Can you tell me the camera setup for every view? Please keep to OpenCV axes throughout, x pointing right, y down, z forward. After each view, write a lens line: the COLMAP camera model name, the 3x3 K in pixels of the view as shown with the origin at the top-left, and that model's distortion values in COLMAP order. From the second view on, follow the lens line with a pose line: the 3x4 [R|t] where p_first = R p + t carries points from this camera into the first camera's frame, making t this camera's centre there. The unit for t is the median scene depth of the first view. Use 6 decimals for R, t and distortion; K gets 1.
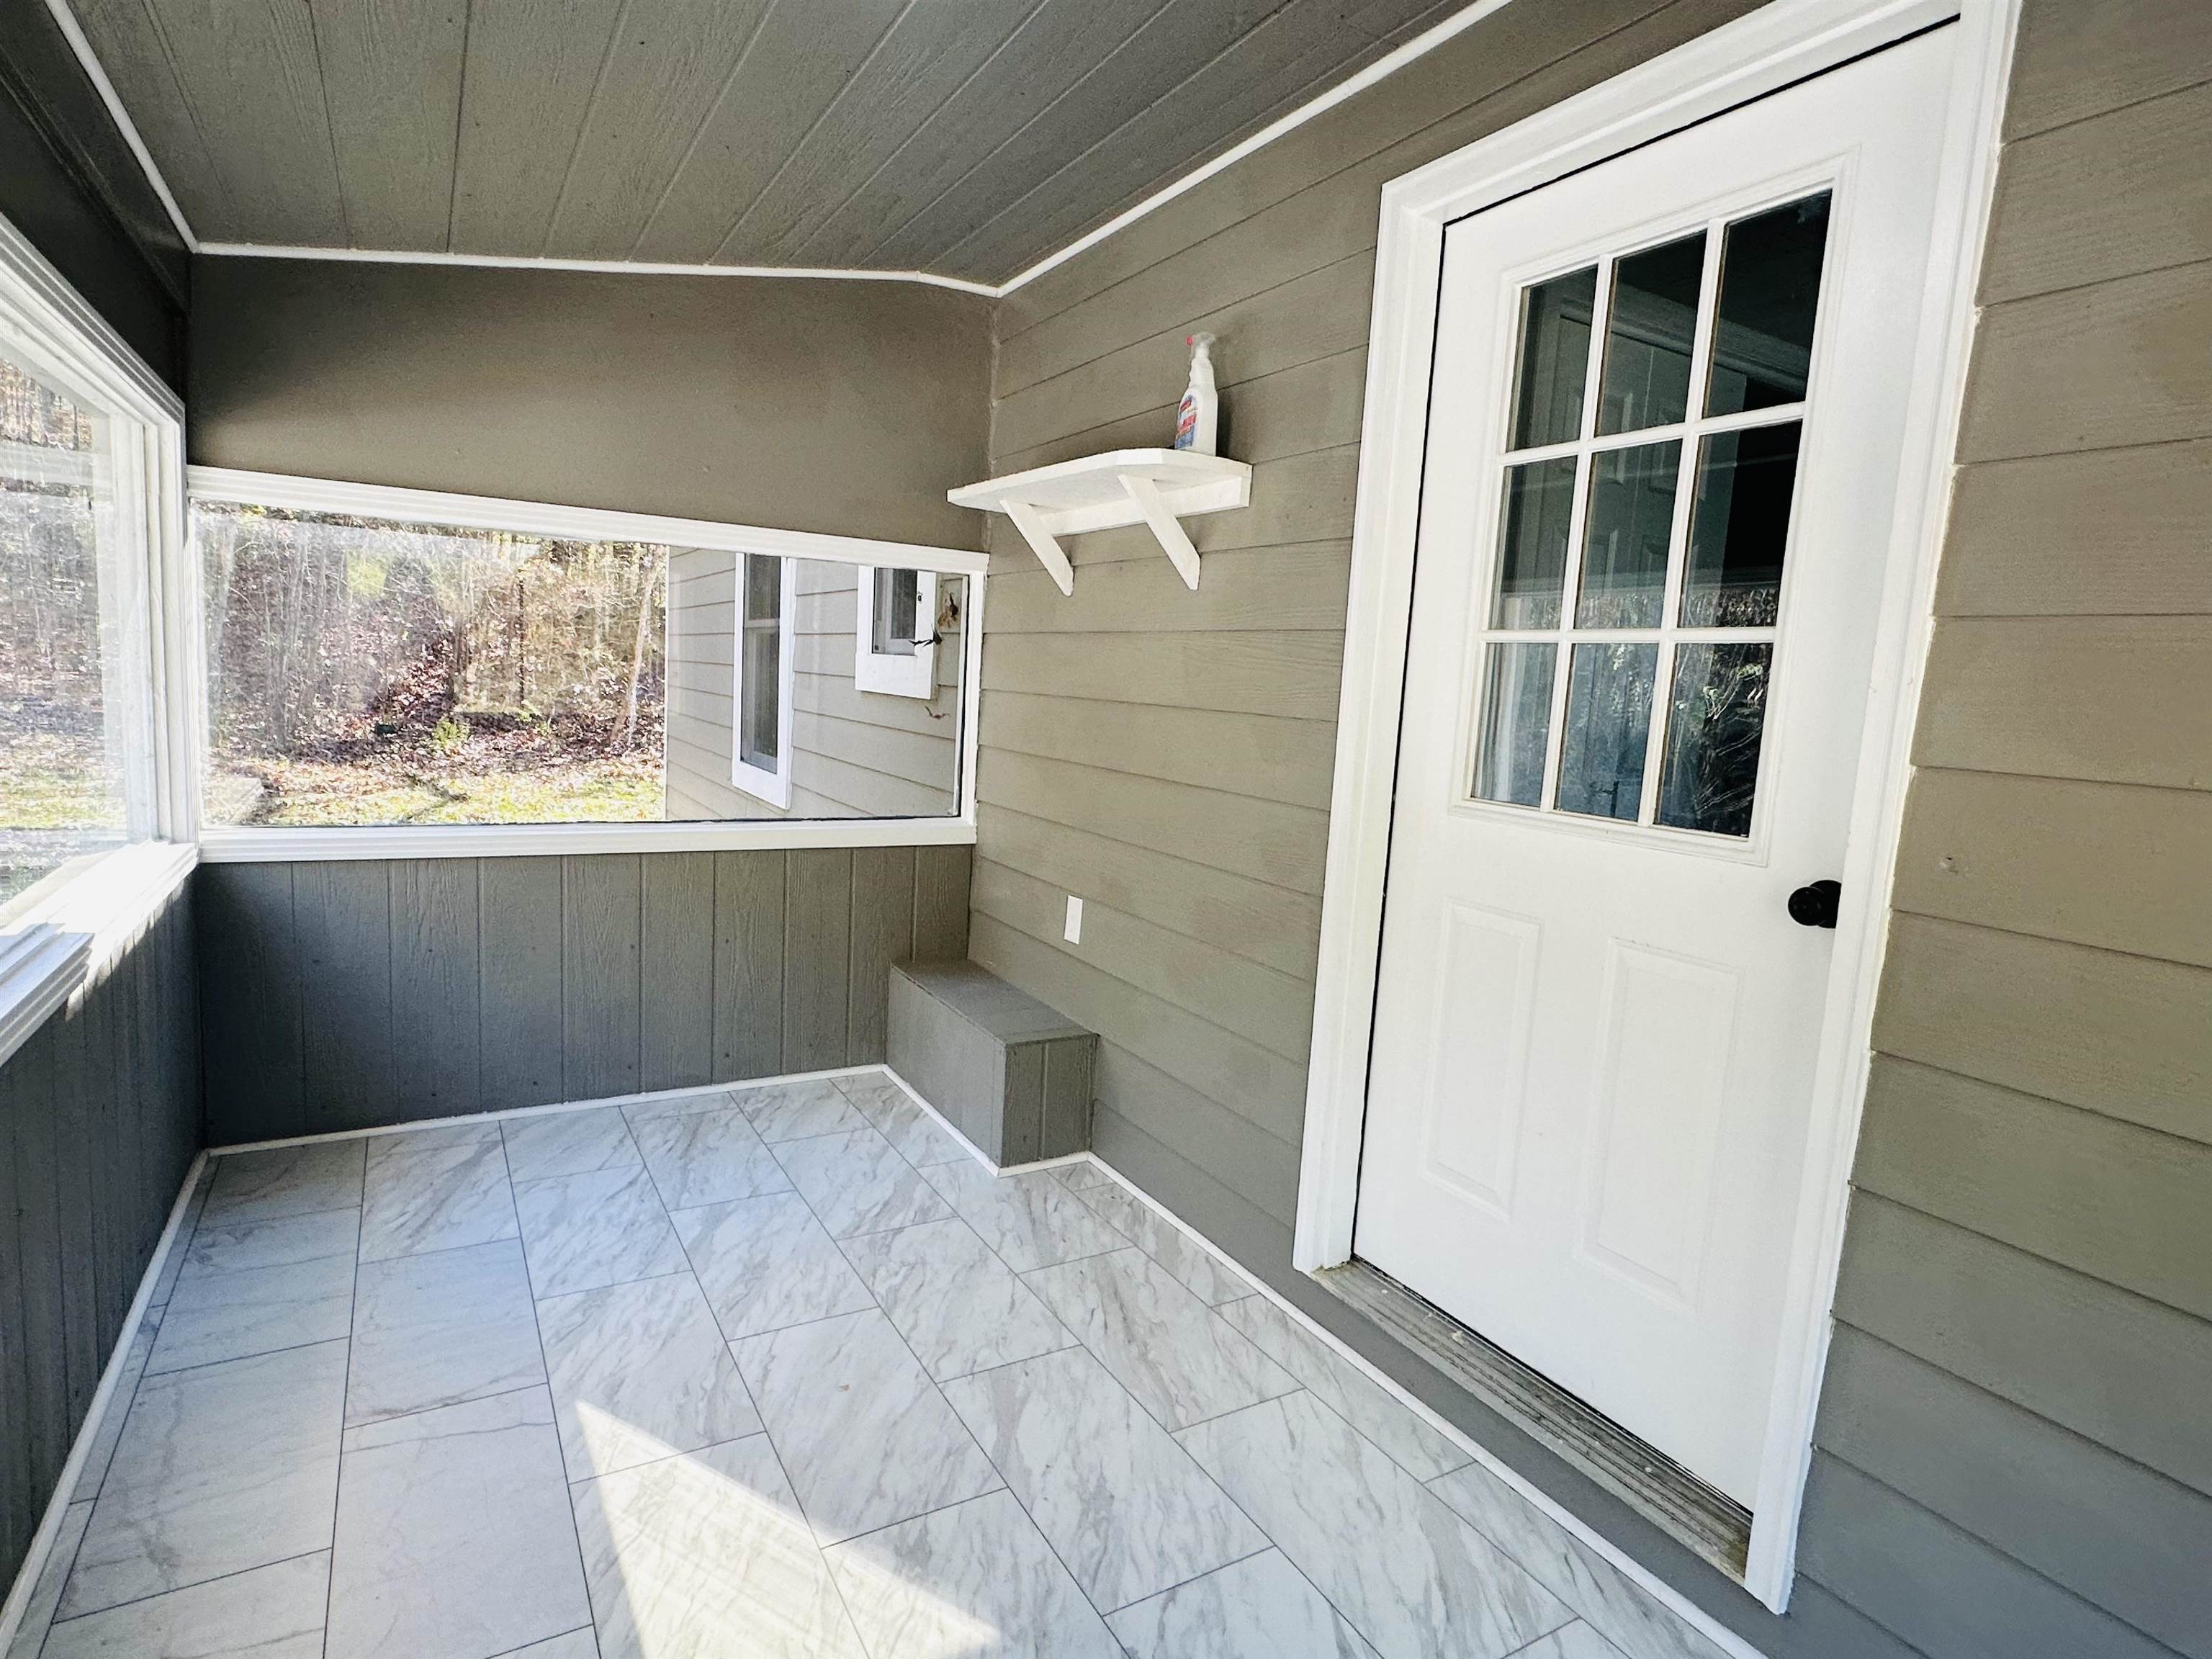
lens RADIAL K [[1190.3, 0, 1101.3], [0, 1190.3, 830.3], [0, 0, 1]] dist [0.005774, 0.000546]
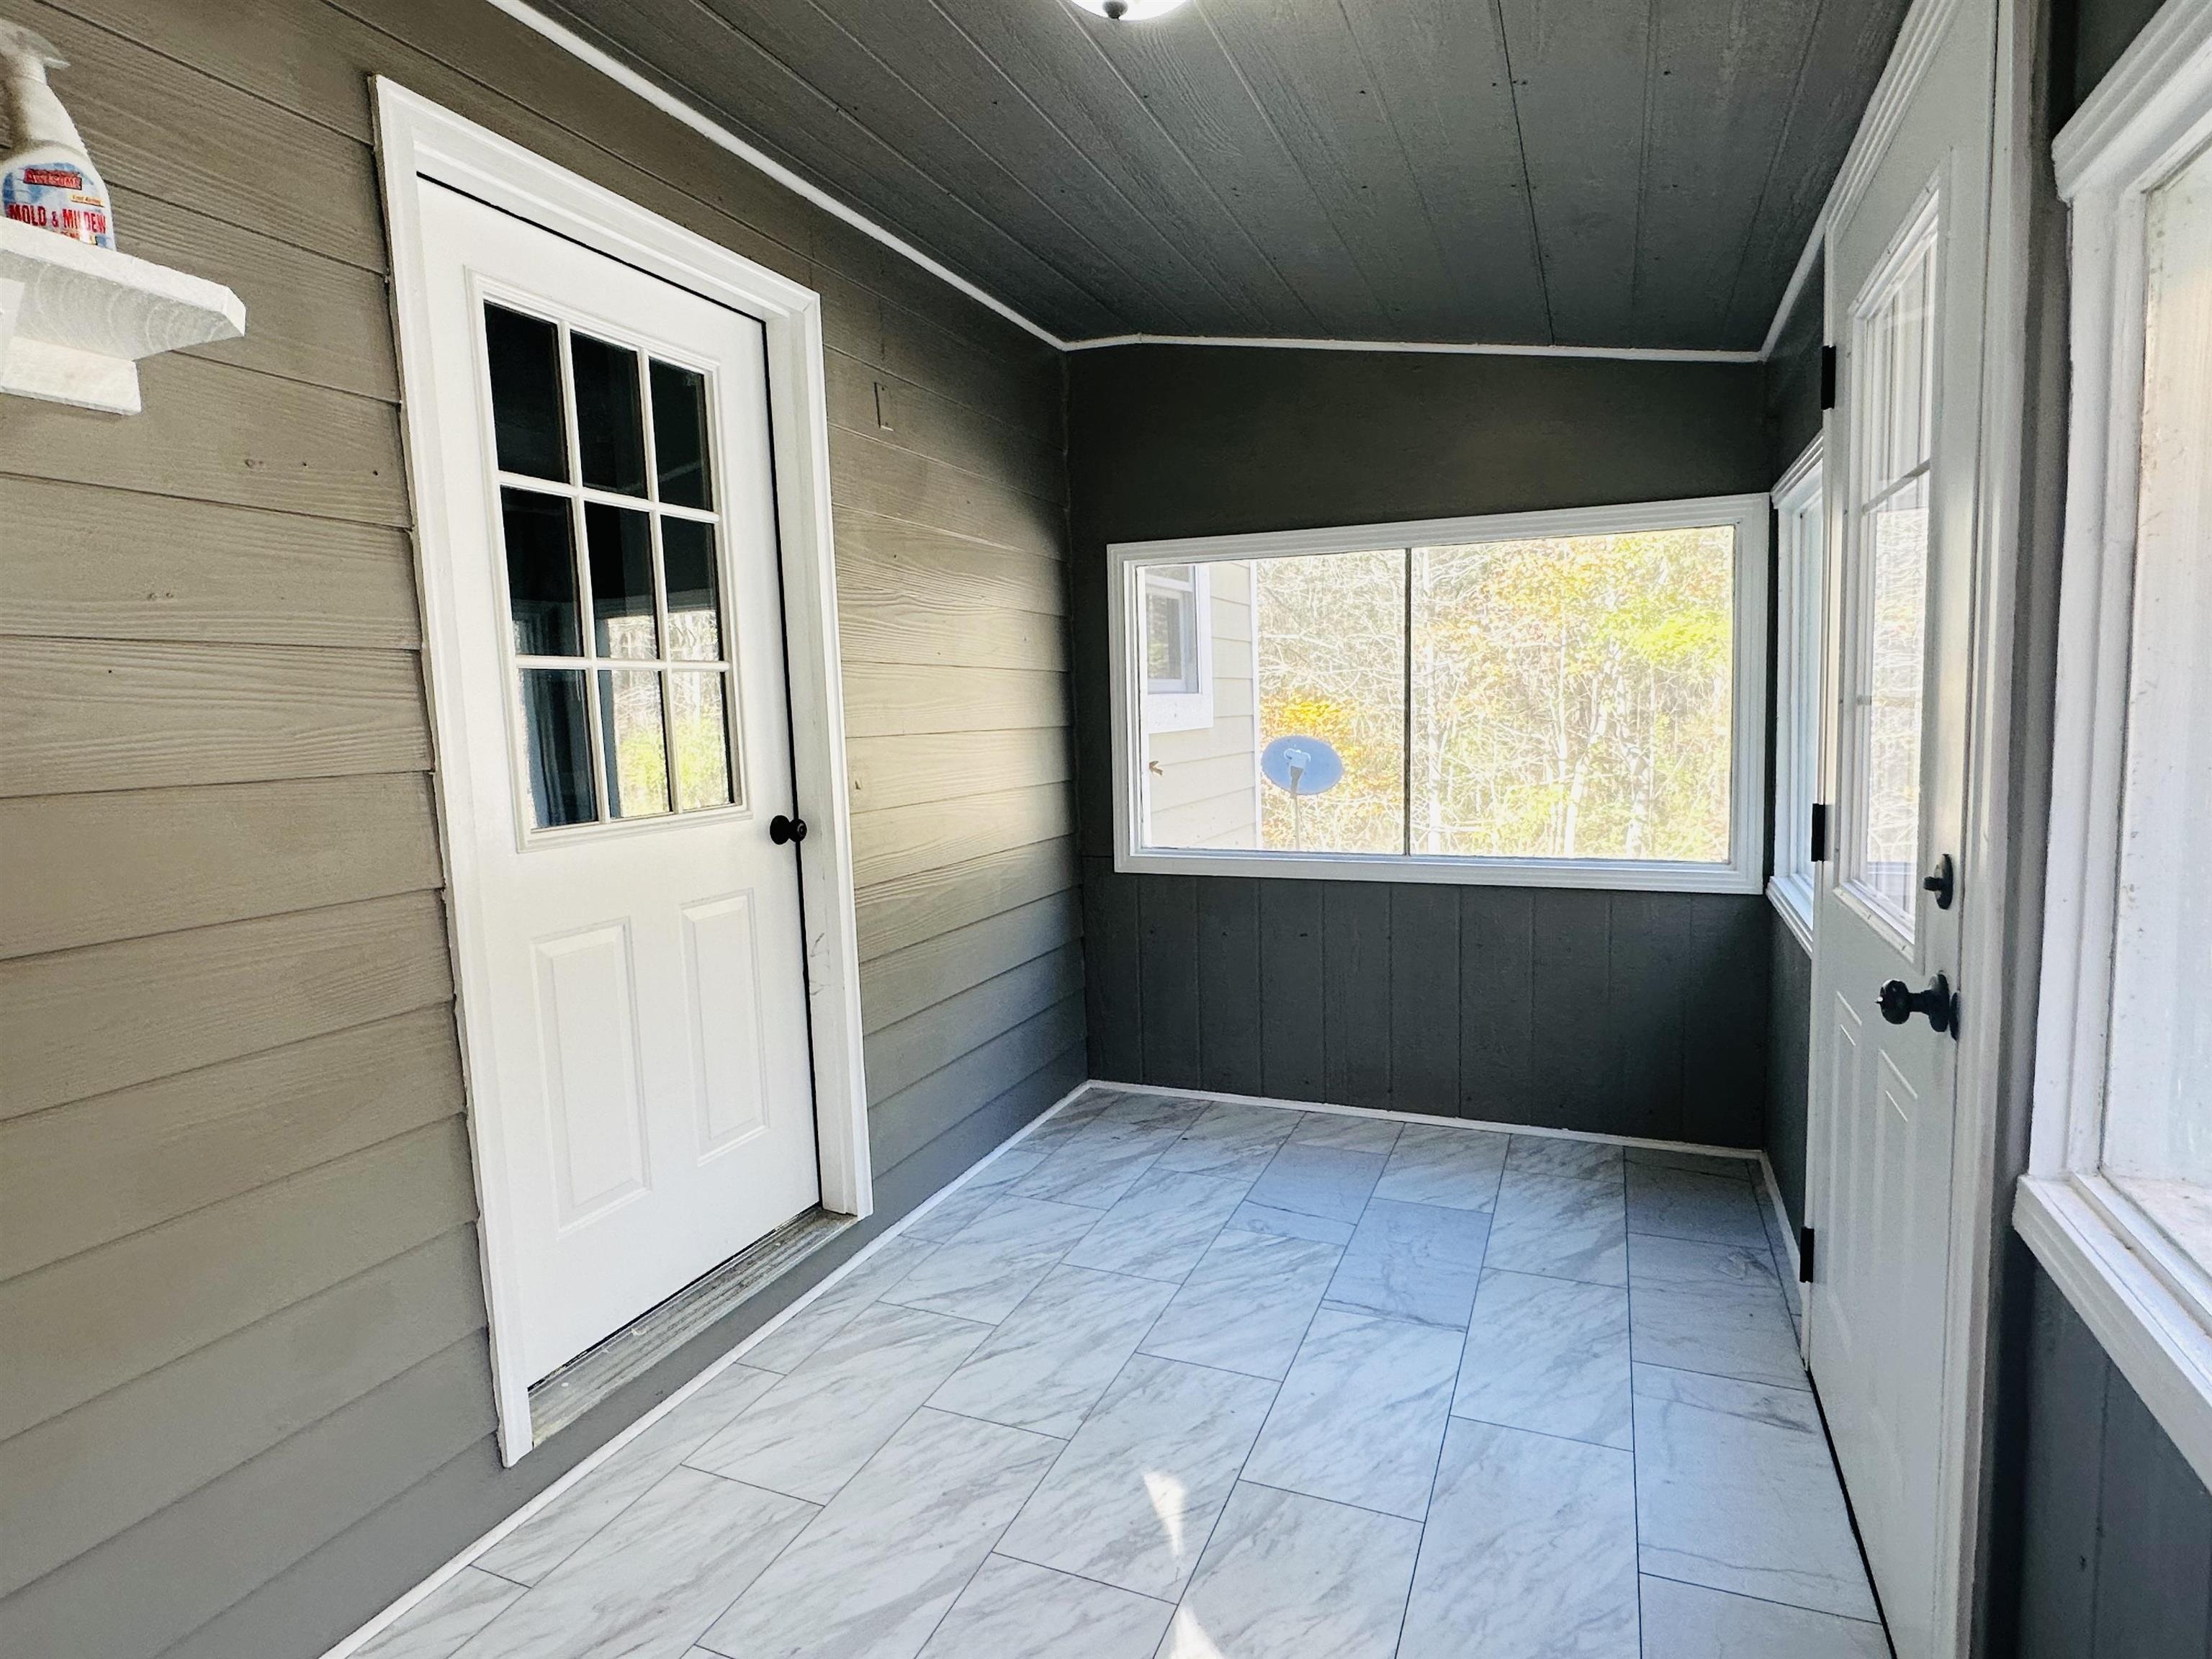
lens RADIAL K [[1190.3, 0, 1106.3], [0, 1190.3, 832.4], [0, 0, 1]] dist [0.005774, 0.000546]
pose [[-0.600881, -0.123714, 0.789707, -0.804162], [0.100211, 0.968497, 0.227972, -0.220514], [-0.793032, 0.216122, -0.569554, 1.313833]]
